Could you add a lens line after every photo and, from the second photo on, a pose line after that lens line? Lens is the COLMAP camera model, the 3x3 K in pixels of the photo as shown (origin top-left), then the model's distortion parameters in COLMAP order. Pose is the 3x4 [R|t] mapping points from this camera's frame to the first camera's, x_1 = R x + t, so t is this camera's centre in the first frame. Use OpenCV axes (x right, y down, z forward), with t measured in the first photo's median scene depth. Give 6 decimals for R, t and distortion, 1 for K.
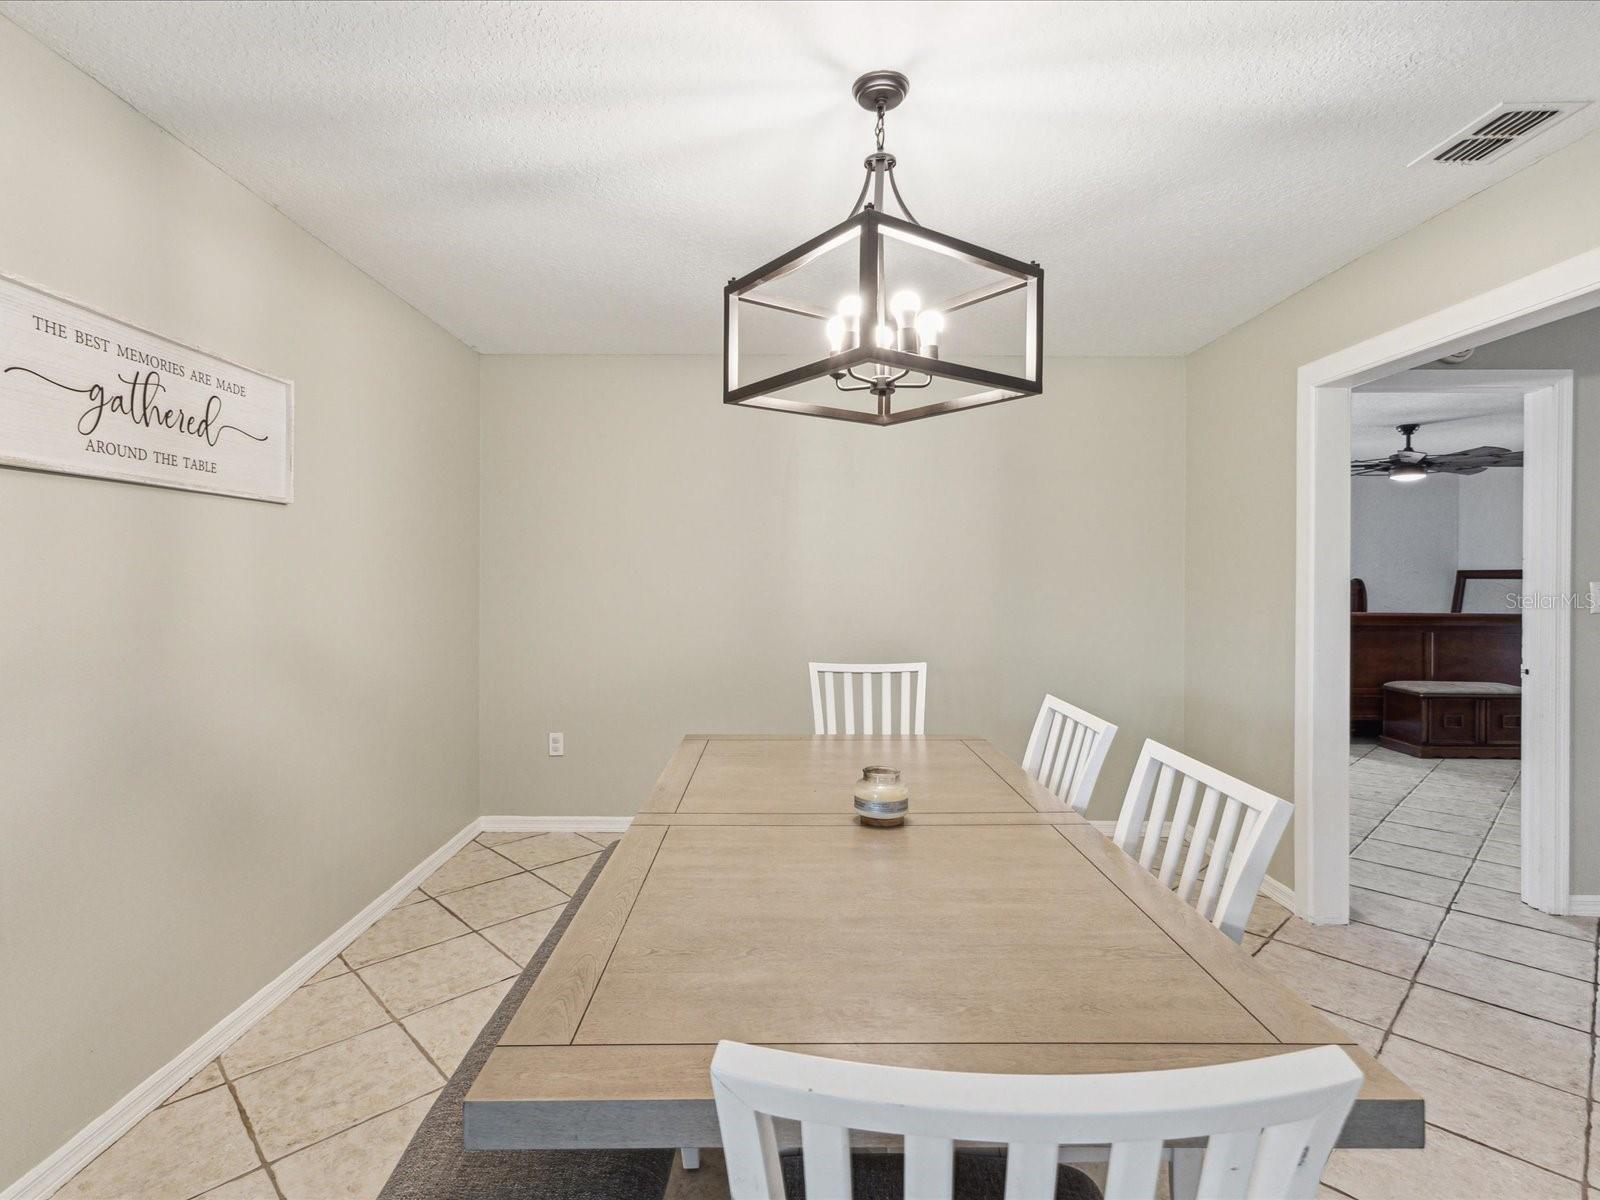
lens RADIAL K [[767.4, 0, 781.2], [0, 767.4, 584.1], [0, 0, 1]] dist [-0.033216, 0.001014]
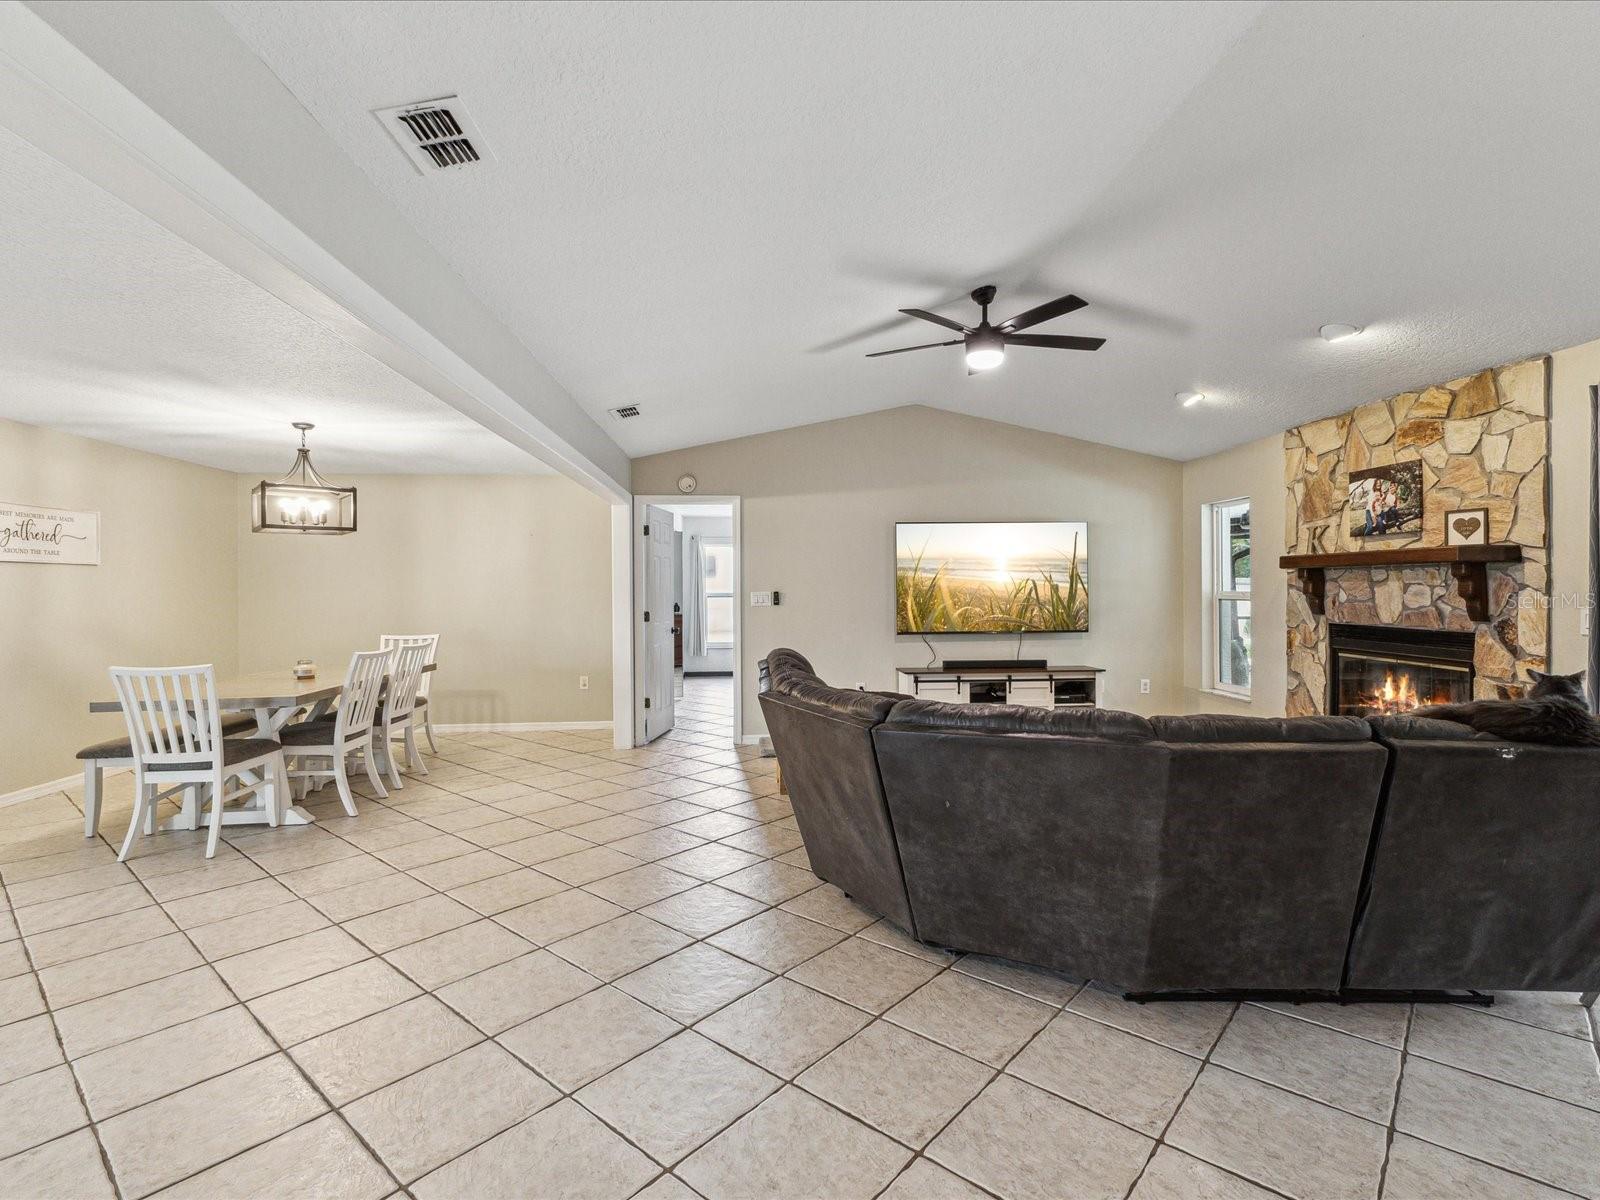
lens RADIAL K [[779.0, 0, 796.2], [0, 779.0, 568.7], [0, 0, 1]] dist [-0.002632, 0.001273]
pose [[0.996270, -0.014410, 0.085078, 1.556534], [0.017647, 0.999144, -0.037427, 0.036351], [-0.084466, 0.038788, 0.995671, -1.883173]]
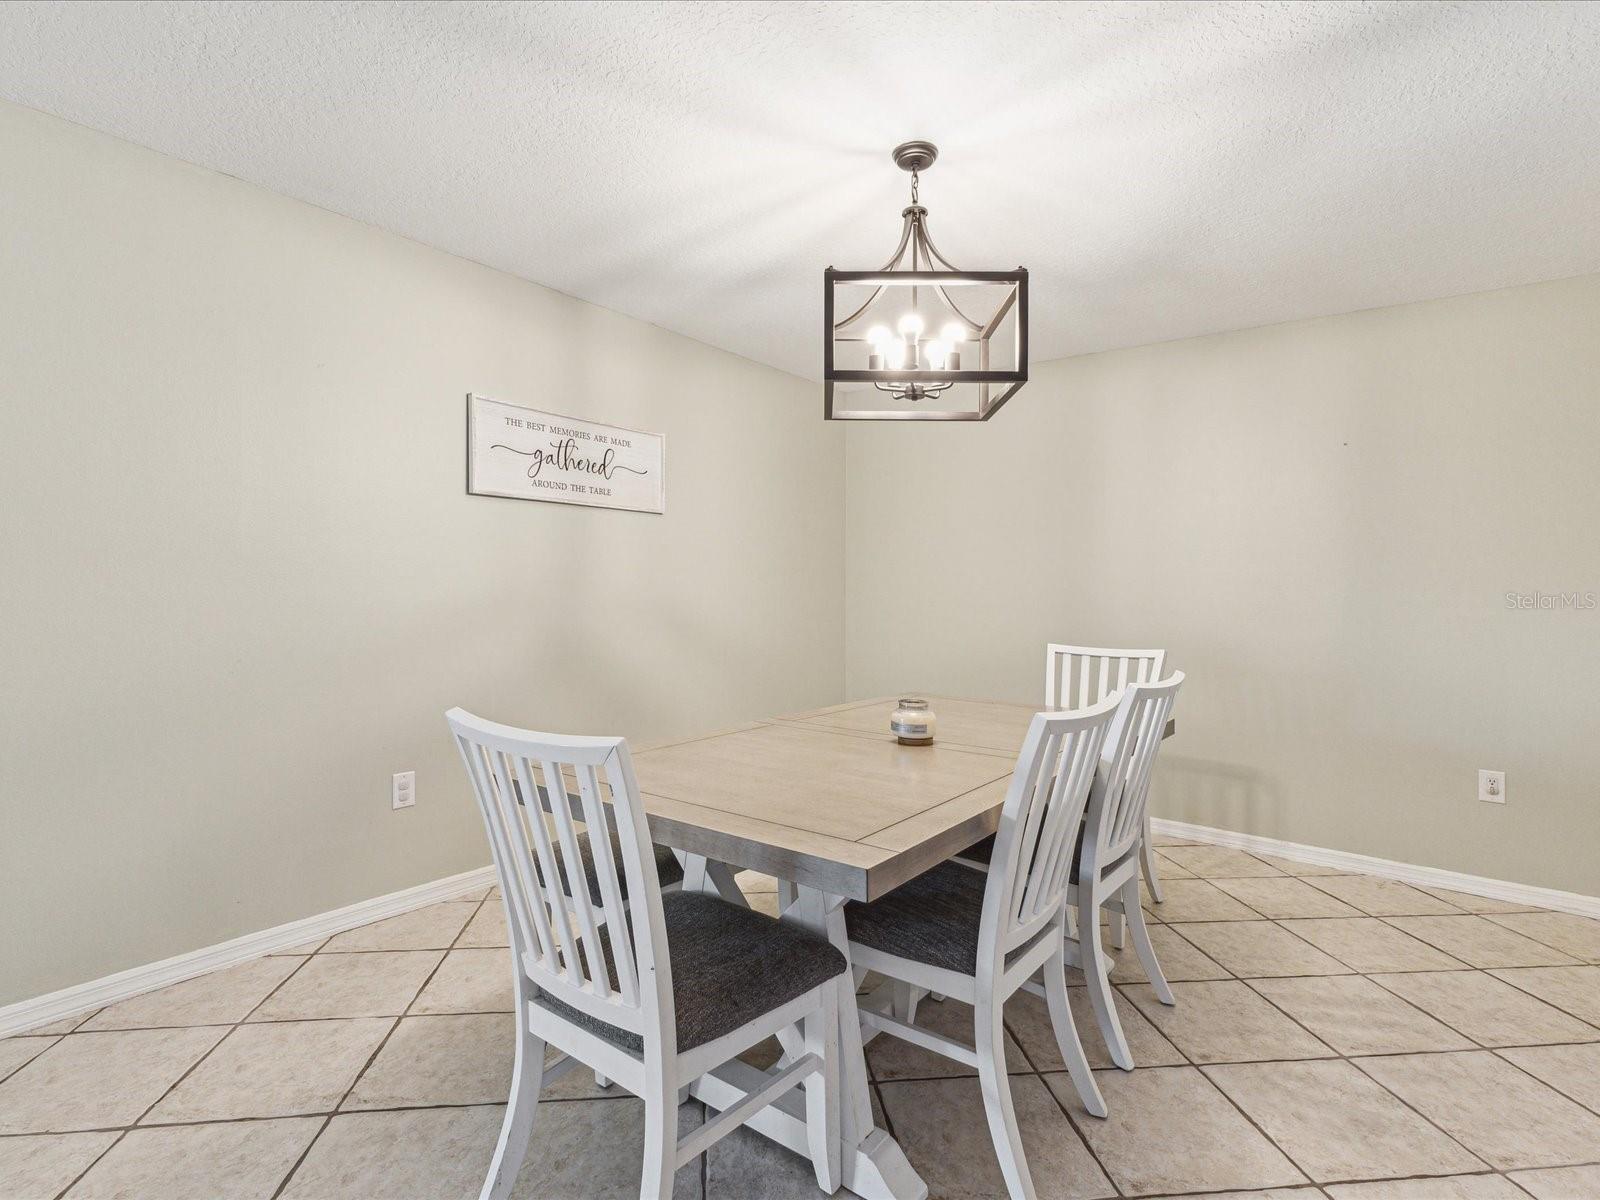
lens RADIAL K [[779.0, 0, 796.2], [0, 779.0, 568.7], [0, 0, 1]] dist [-0.002632, 0.001273]
pose [[0.792176, -0.004641, -0.610275, 0.671247], [-0.019801, 0.999249, -0.033301, 0.067620], [0.609971, 0.038464, 0.791490, -0.104227]]
